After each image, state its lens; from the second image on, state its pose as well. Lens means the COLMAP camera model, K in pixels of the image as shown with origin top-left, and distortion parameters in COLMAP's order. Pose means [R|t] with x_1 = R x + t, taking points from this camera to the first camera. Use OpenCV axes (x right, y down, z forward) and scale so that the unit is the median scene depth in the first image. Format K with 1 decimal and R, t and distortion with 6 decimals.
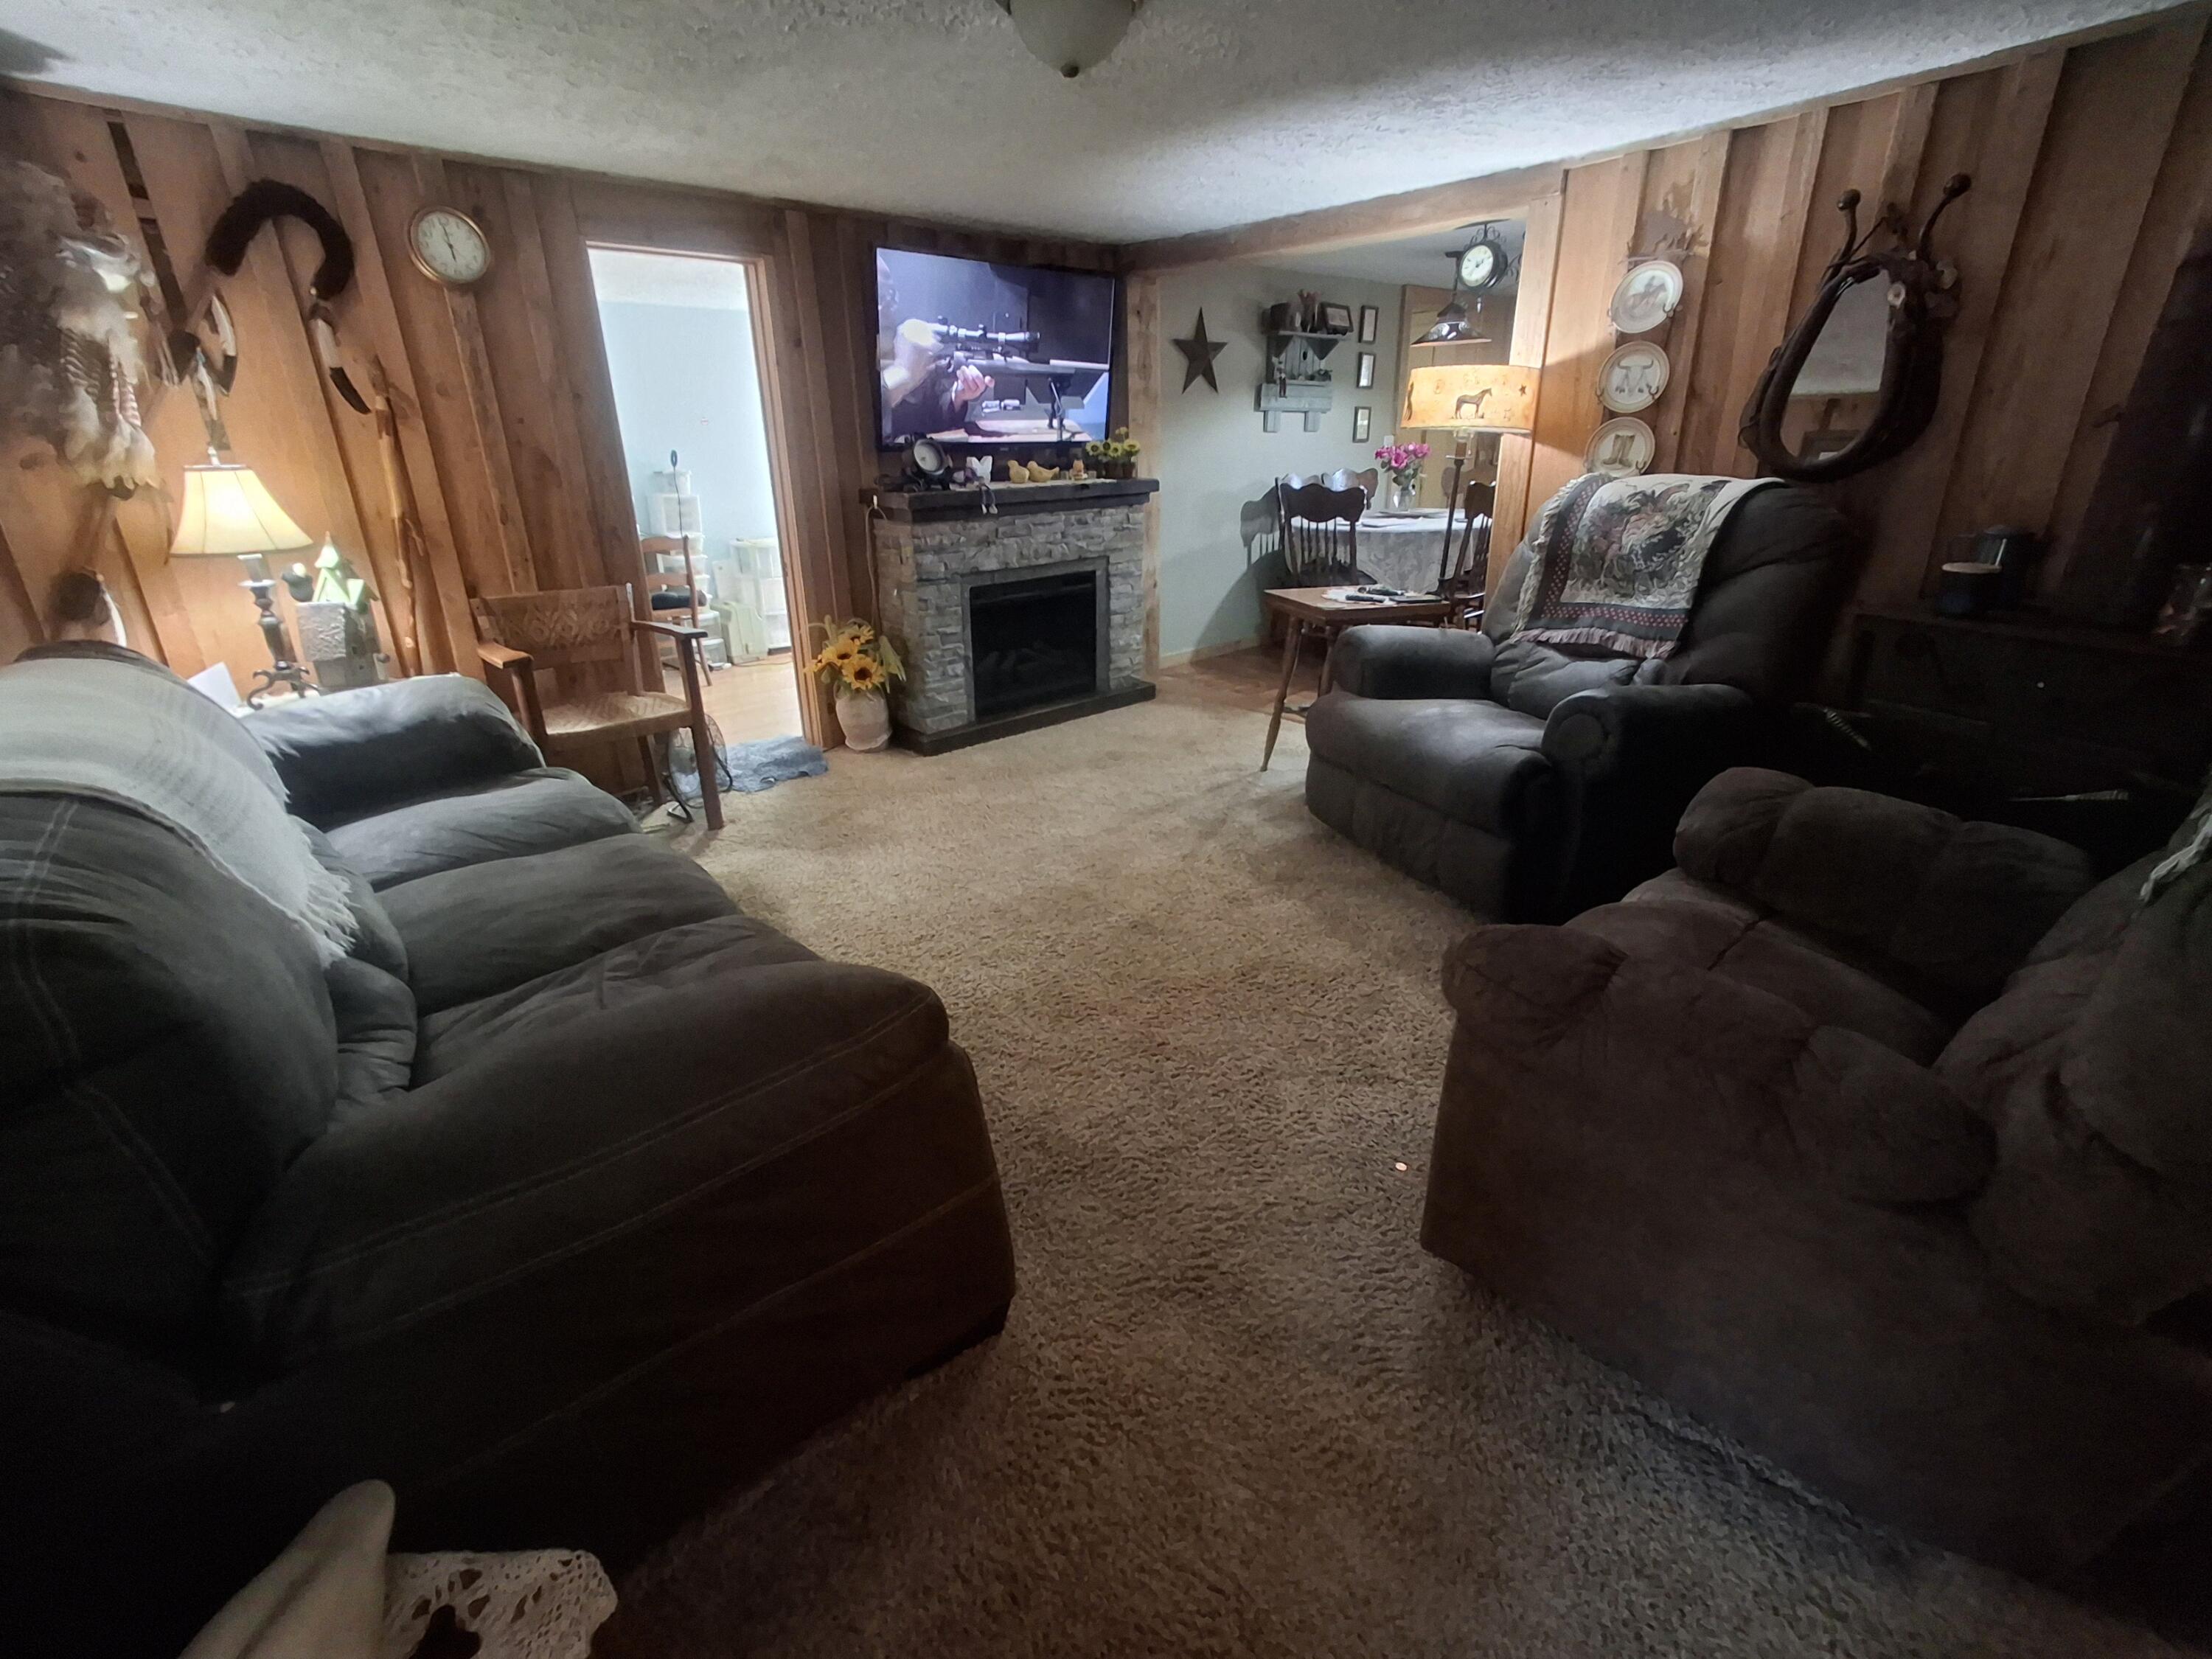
lens RADIAL K [[997.9, 0, 1090.4], [0, 997.9, 817.9], [0, 0, 1]] dist [0.000384, 0.004830]
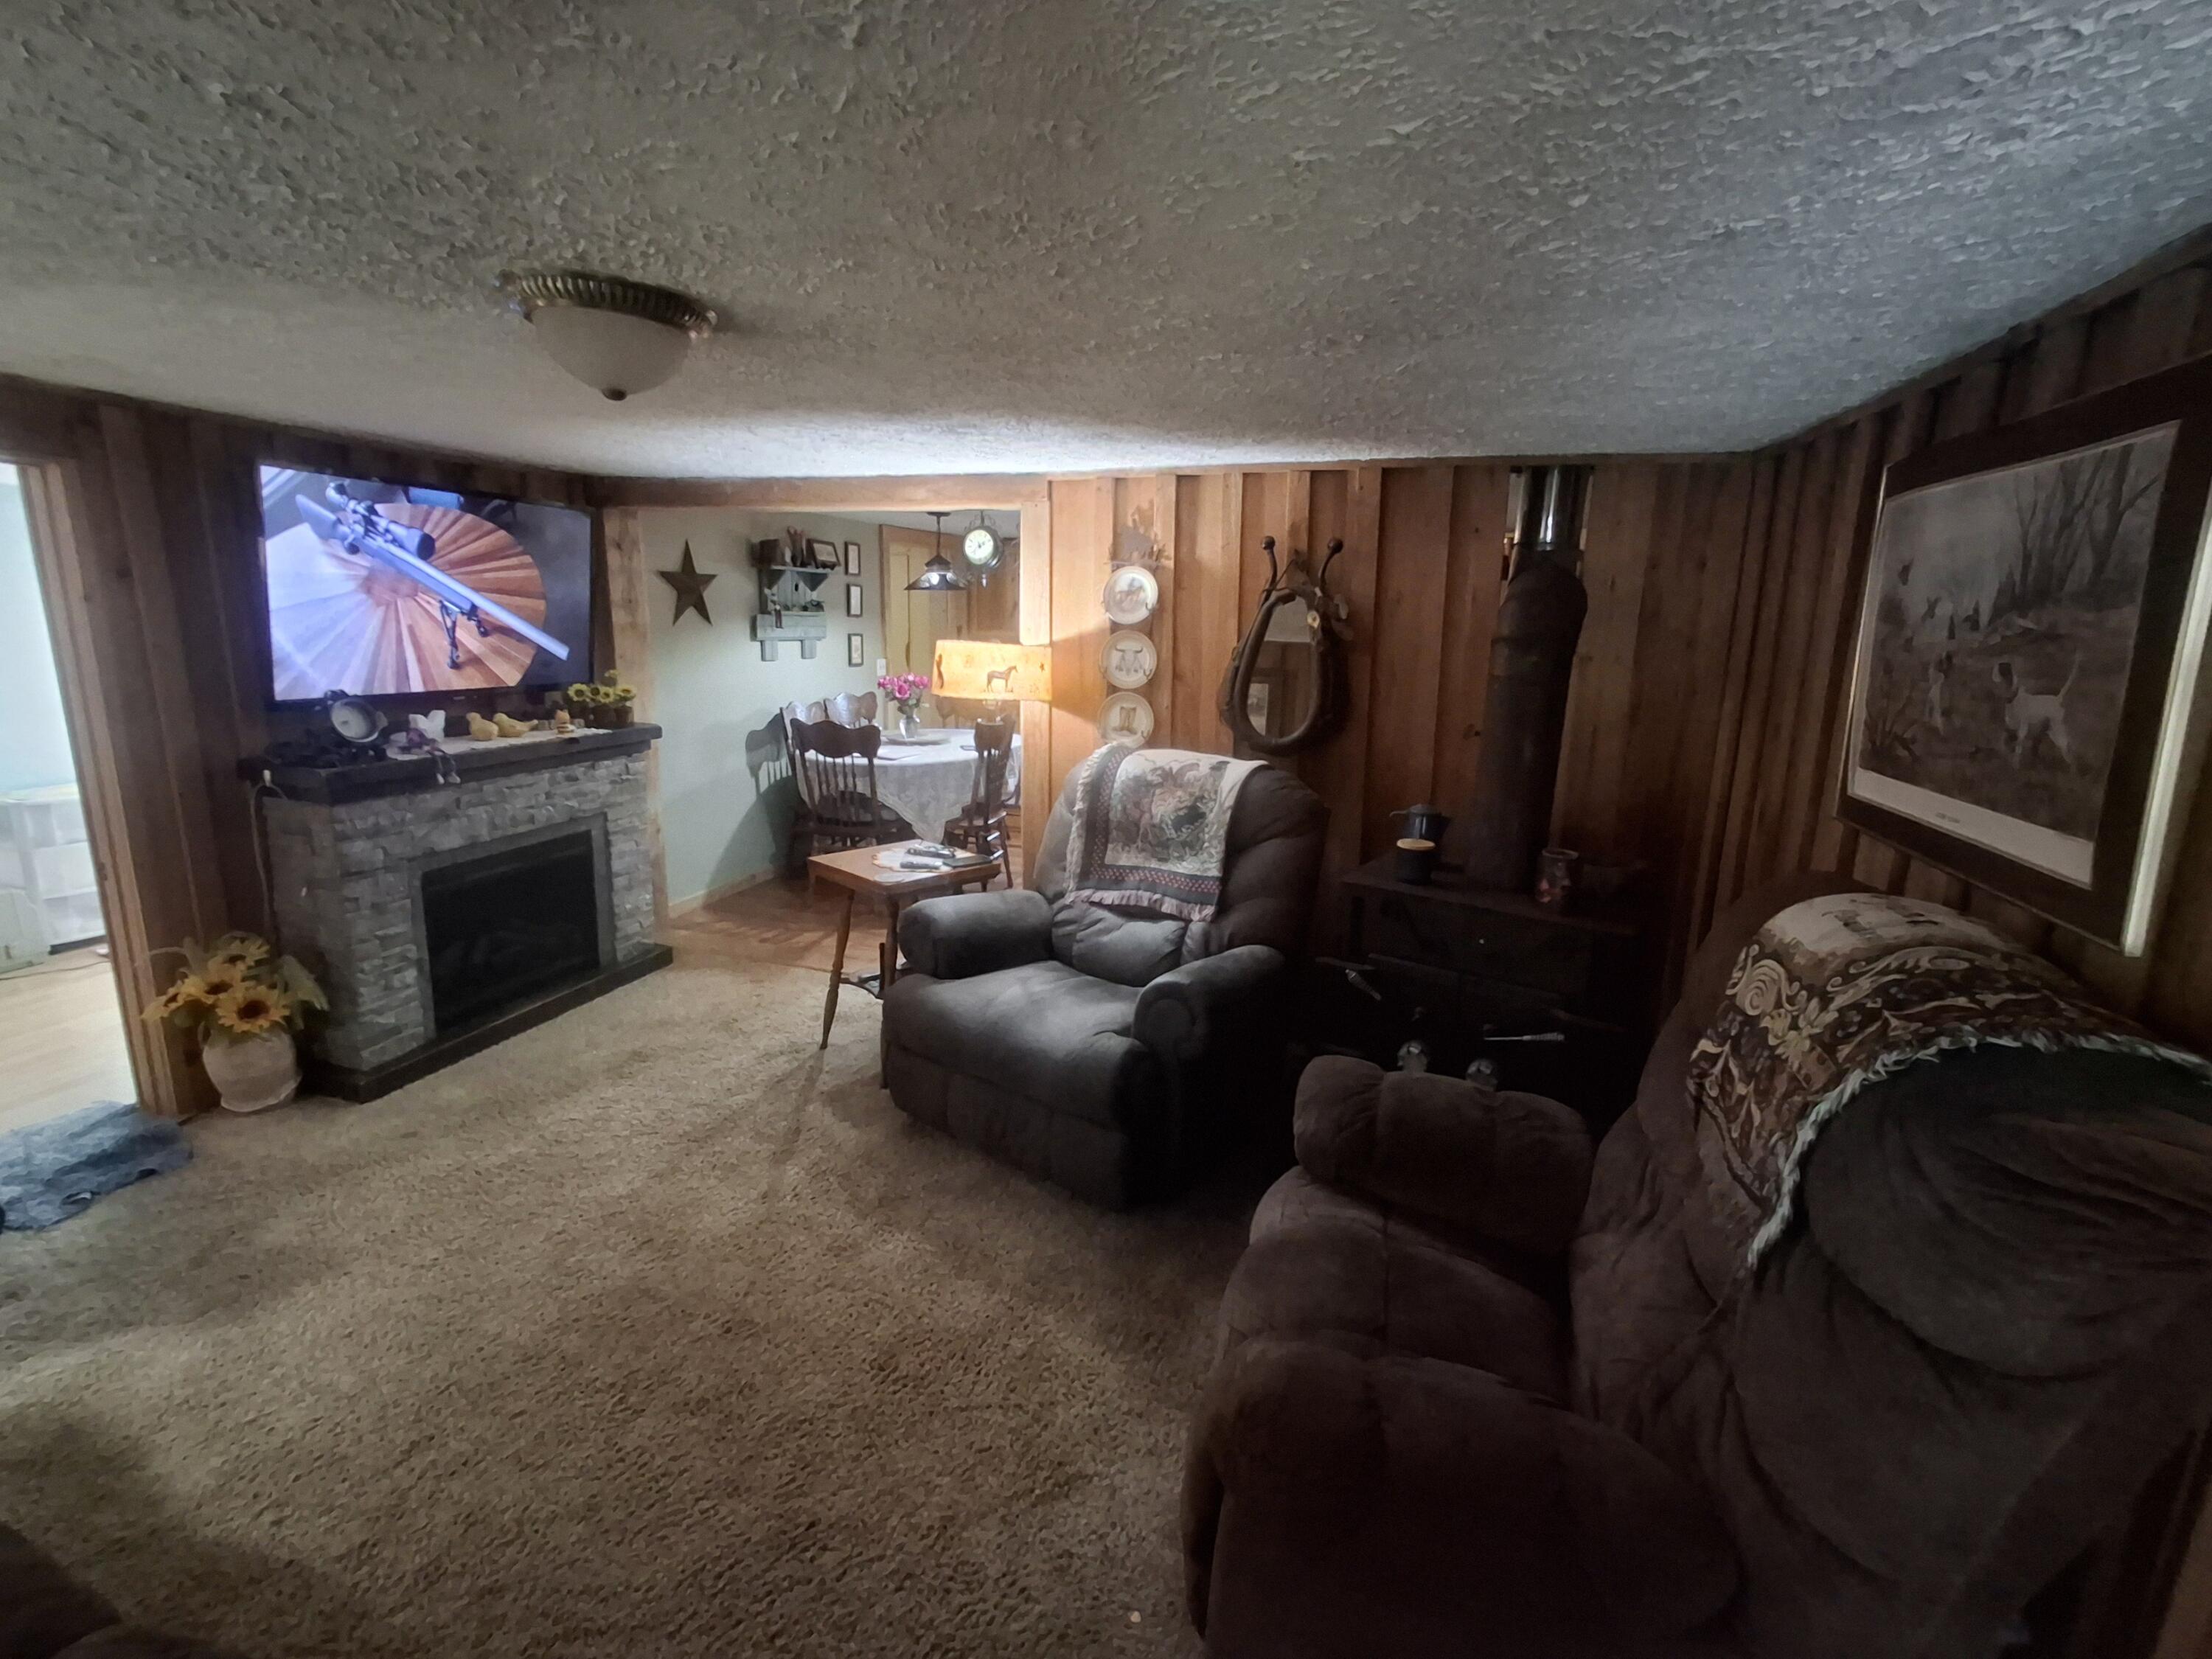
lens RADIAL K [[997.9, 0, 1090.7], [0, 997.9, 813.1], [0, 0, 1]] dist [0.000384, 0.004830]
pose [[0.867982, -0.060974, 0.492838, -0.057300], [0.141208, 0.981771, -0.127228, -0.121201], [-0.476096, 0.180024, 0.860769, 0.071434]]
